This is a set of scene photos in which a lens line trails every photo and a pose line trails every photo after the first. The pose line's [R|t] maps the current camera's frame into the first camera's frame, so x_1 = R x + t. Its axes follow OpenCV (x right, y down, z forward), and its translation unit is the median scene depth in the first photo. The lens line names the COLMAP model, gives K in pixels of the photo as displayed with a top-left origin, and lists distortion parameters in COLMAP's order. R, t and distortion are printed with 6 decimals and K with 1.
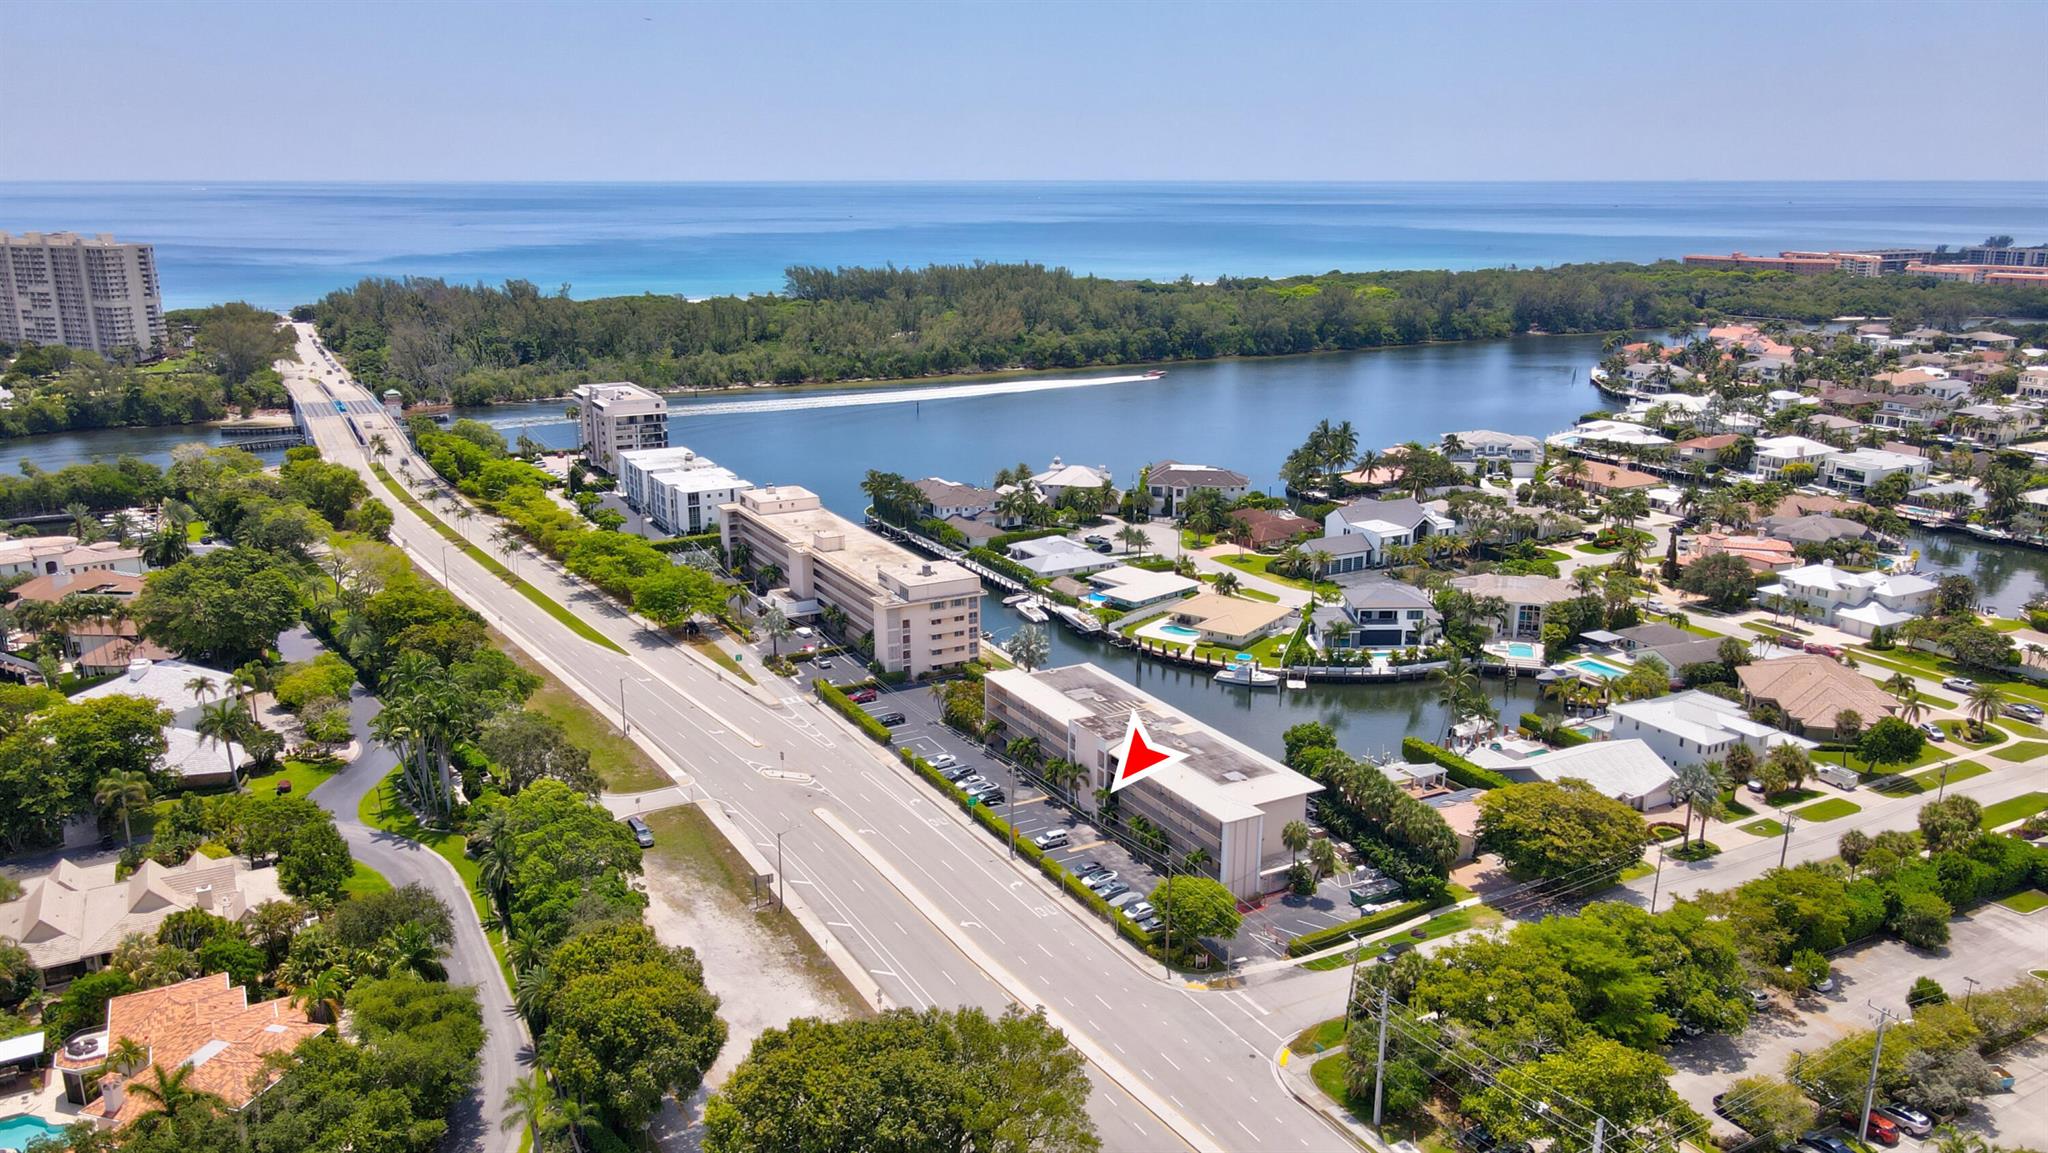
lens RADIAL K [[1532.2, 0, 1015.8], [0, 1532.2, 542.8], [0, 0, 1]] dist [-0.021584, 0.065520]
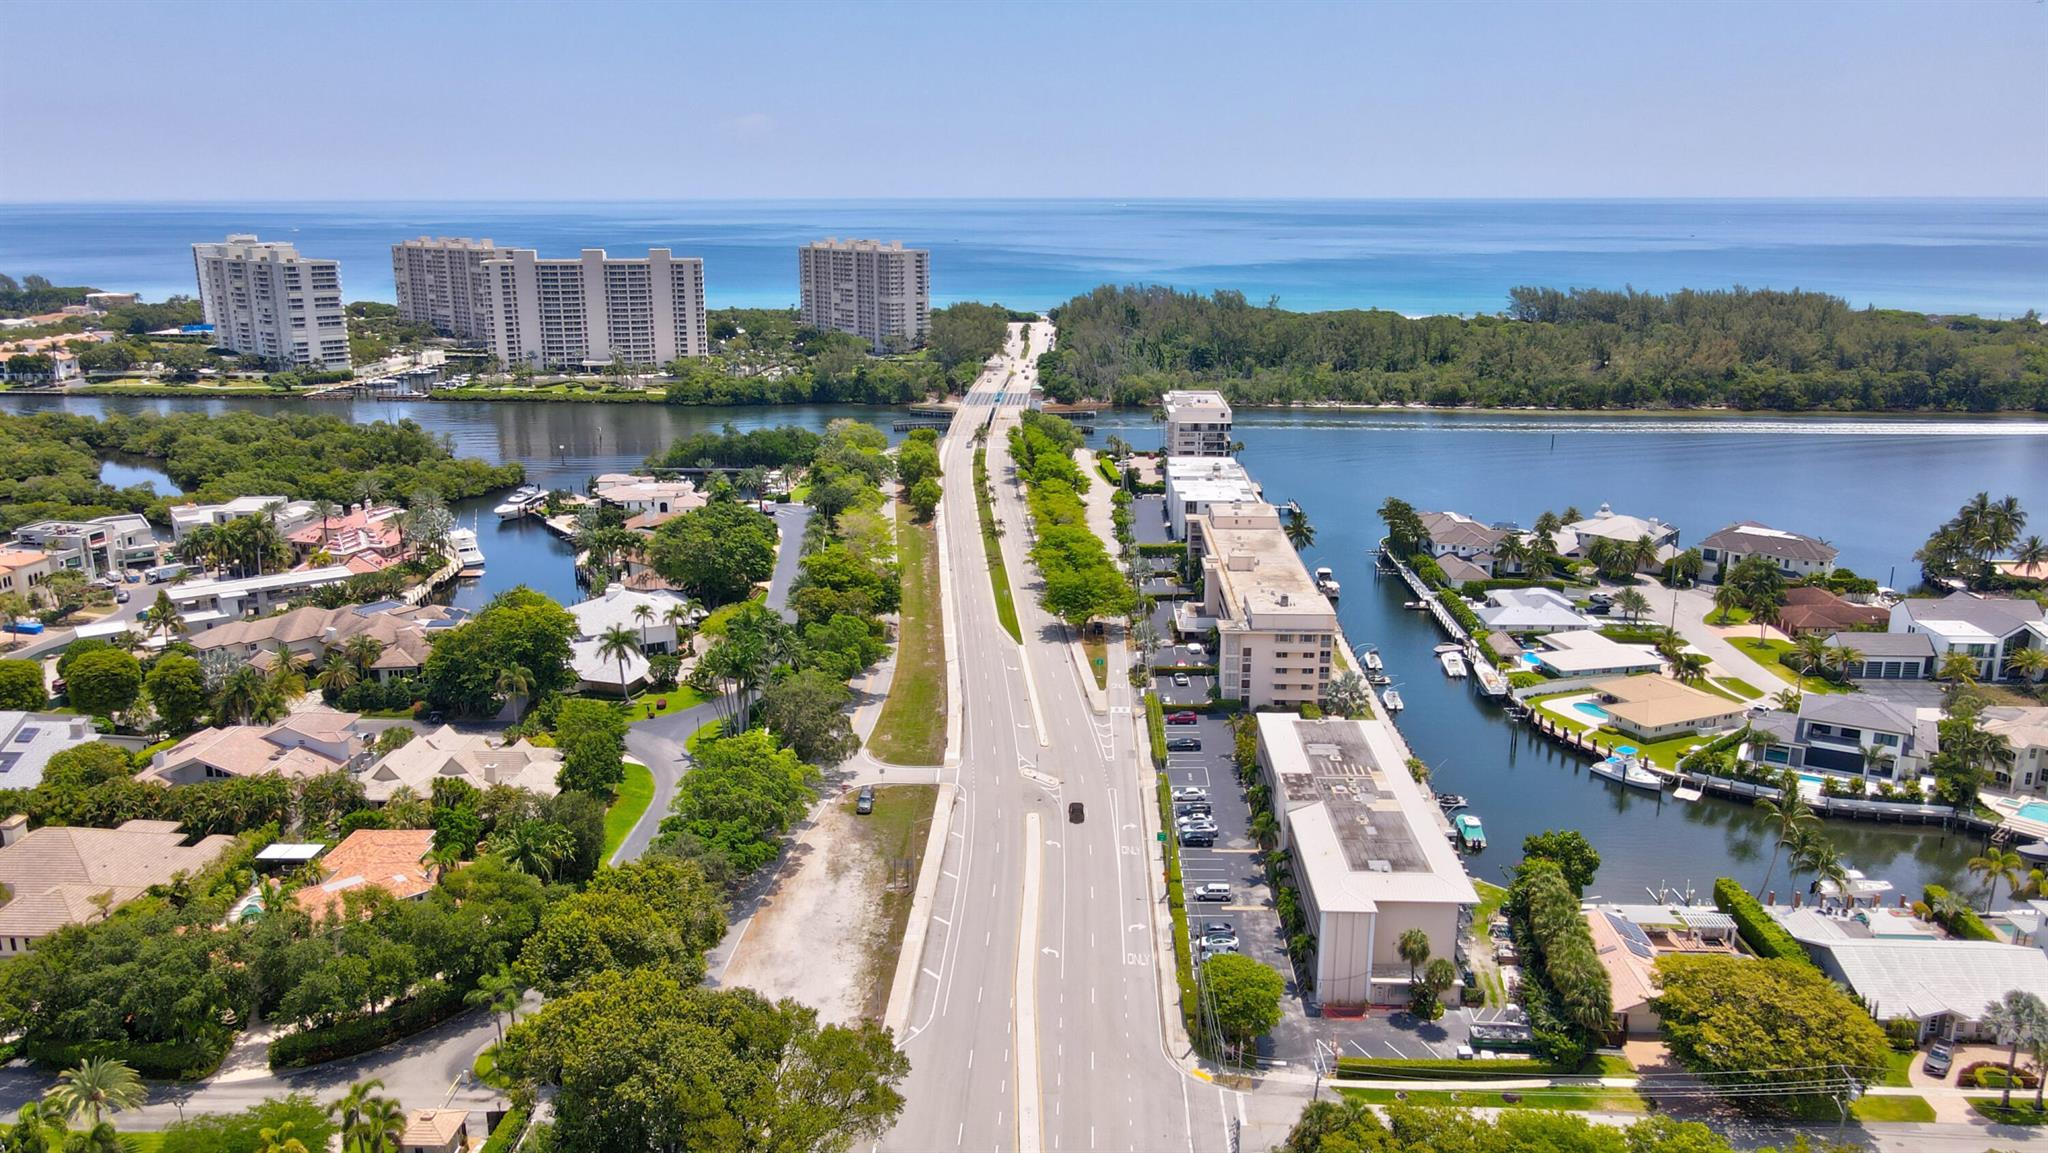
lens RADIAL K [[1532.2, 0, 1015.8], [0, 1532.2, 542.8], [0, 0, 1]] dist [-0.021584, 0.065520]
pose [[0.858693, 0.113442, -0.499777, 0.225085], [-0.118678, 0.992702, 0.021421, -0.015061], [0.498559, 0.040918, 0.865889, 0.075119]]
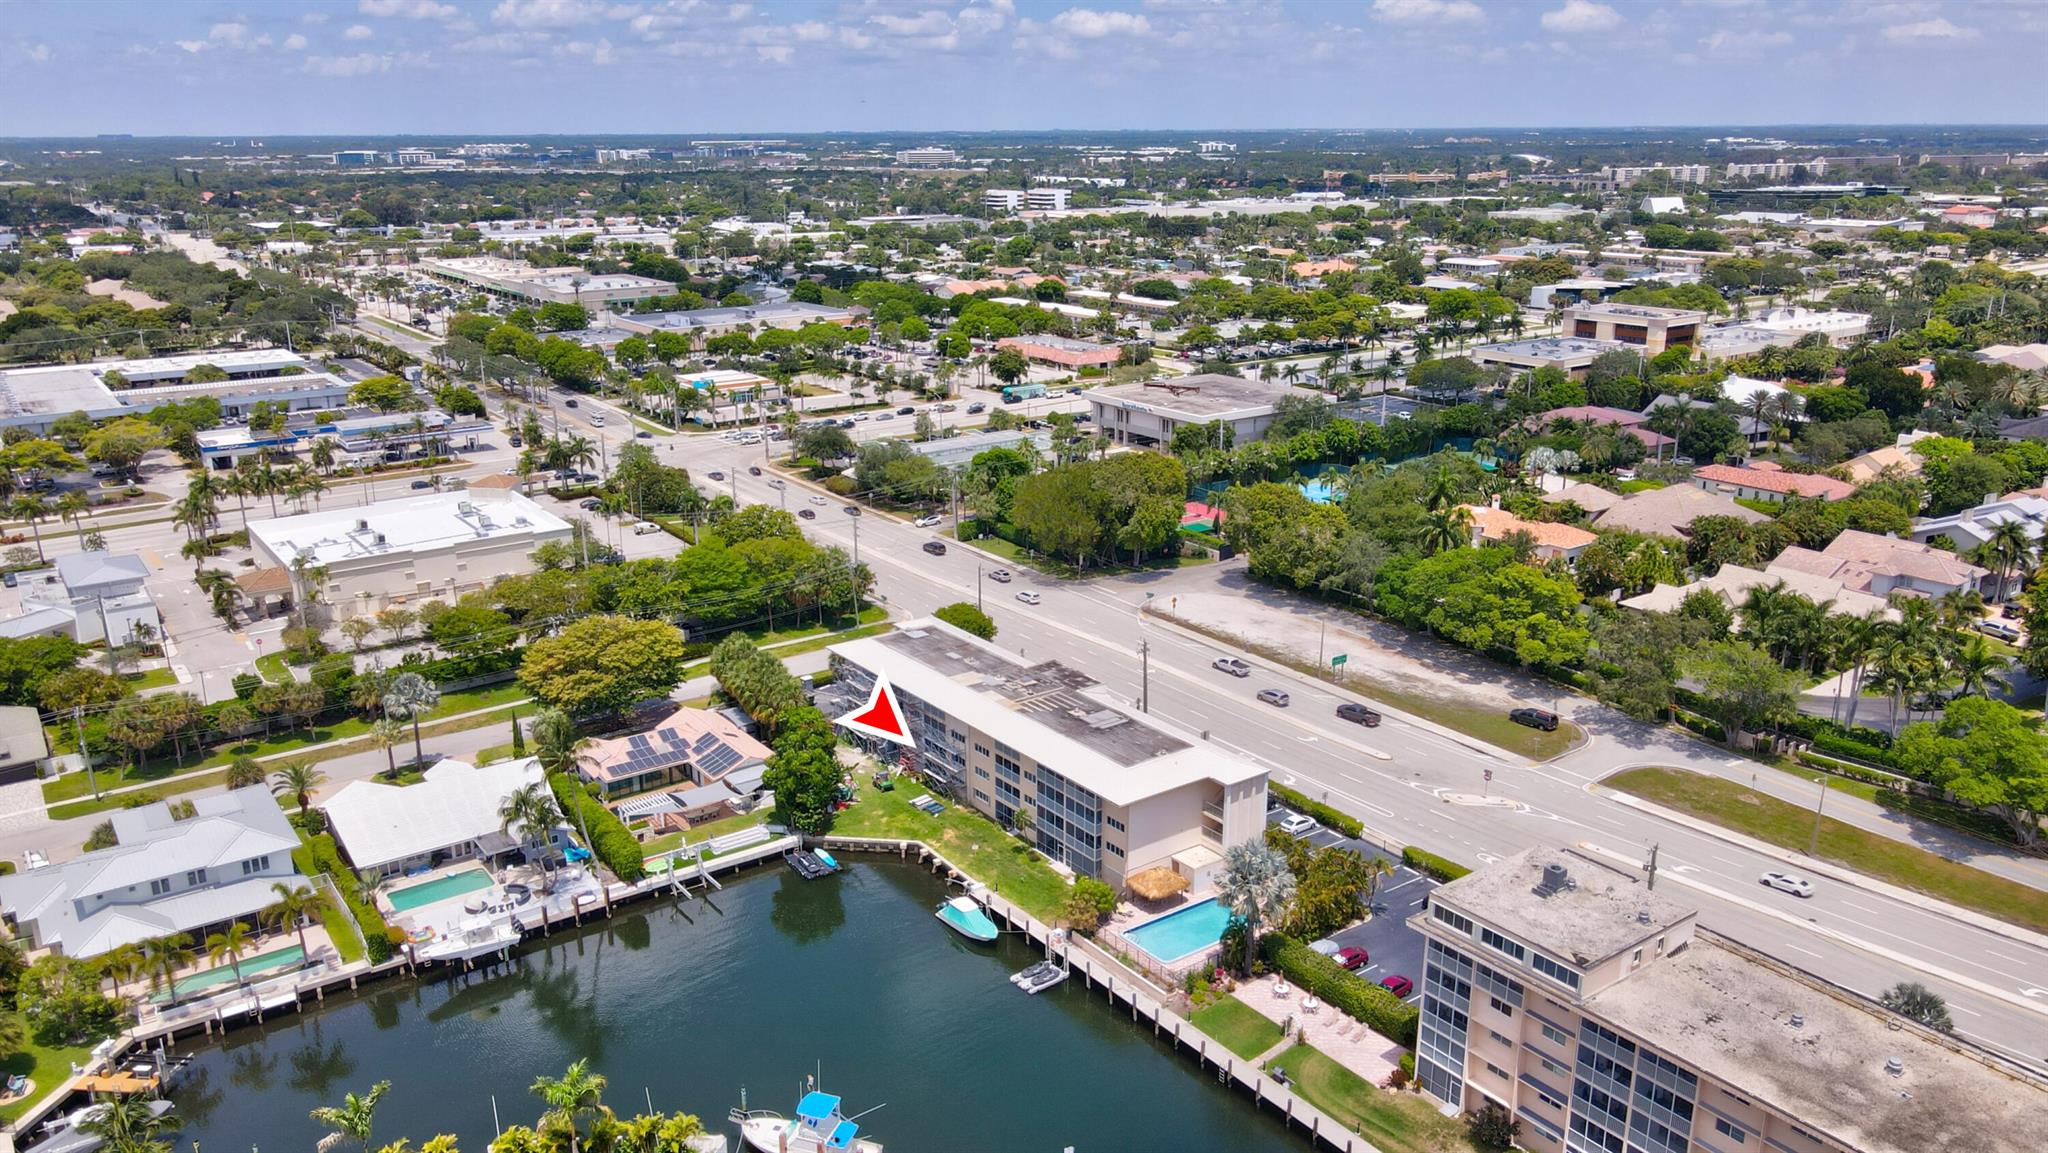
lens RADIAL K [[1532.2, 0, 1015.8], [0, 1532.2, 542.8], [0, 0, 1]] dist [-0.021584, 0.065520]
pose [[-0.990615, 0.041479, -0.130236, 0.119350], [-0.026423, 0.876752, 0.480216, -0.221137], [0.134104, 0.479150, -0.867428, 1.085626]]
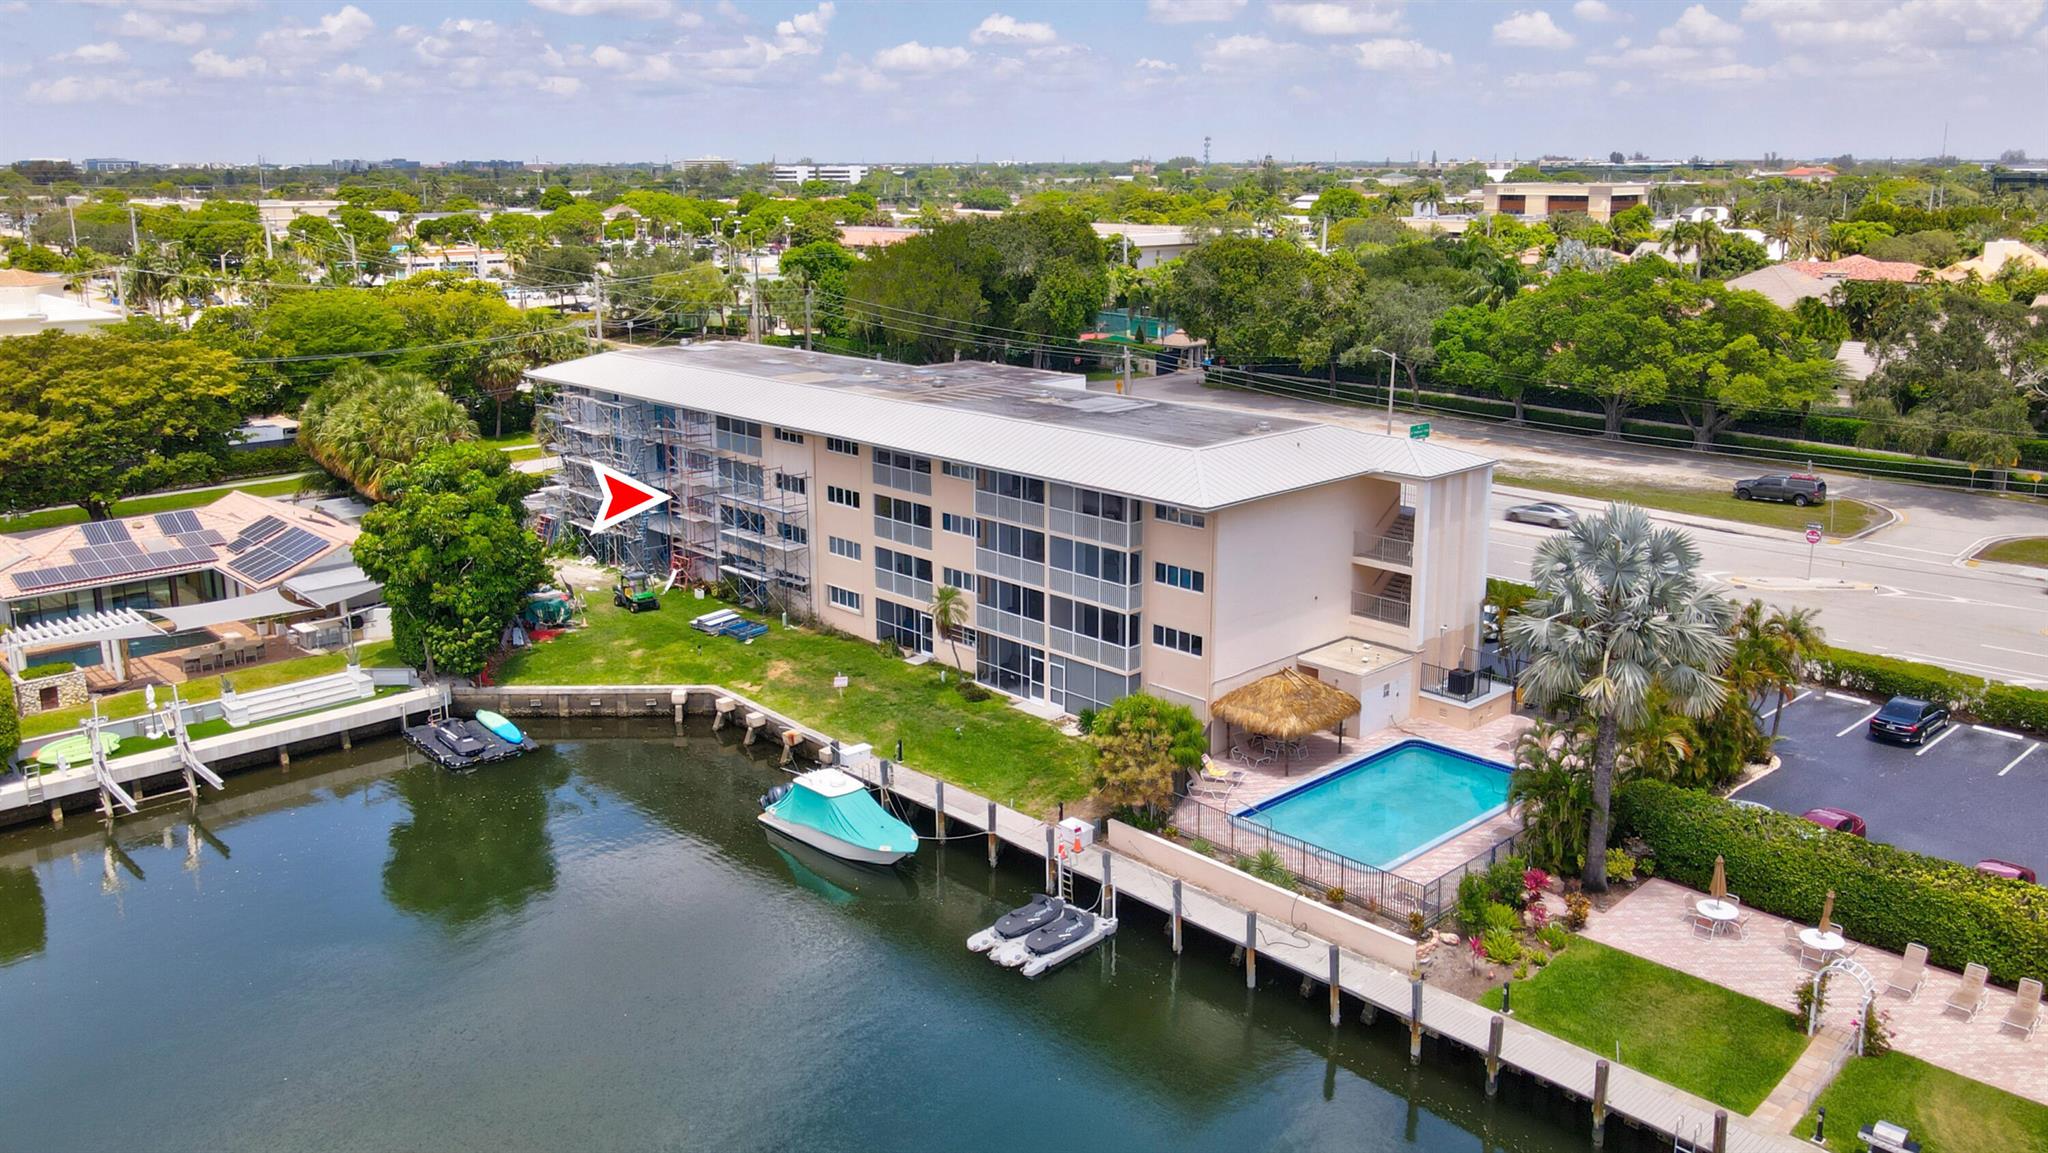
lens RADIAL K [[1613.1, 0, 1002.0], [0, 1613.1, 428.2], [0, 0, 1]] dist [-0.009255, 0.062901]
pose [[-0.965738, 0.048741, -0.254900, 0.107358], [-0.053908, 0.923104, 0.380754, -0.022601], [0.253858, 0.381449, -0.888849, 0.902933]]
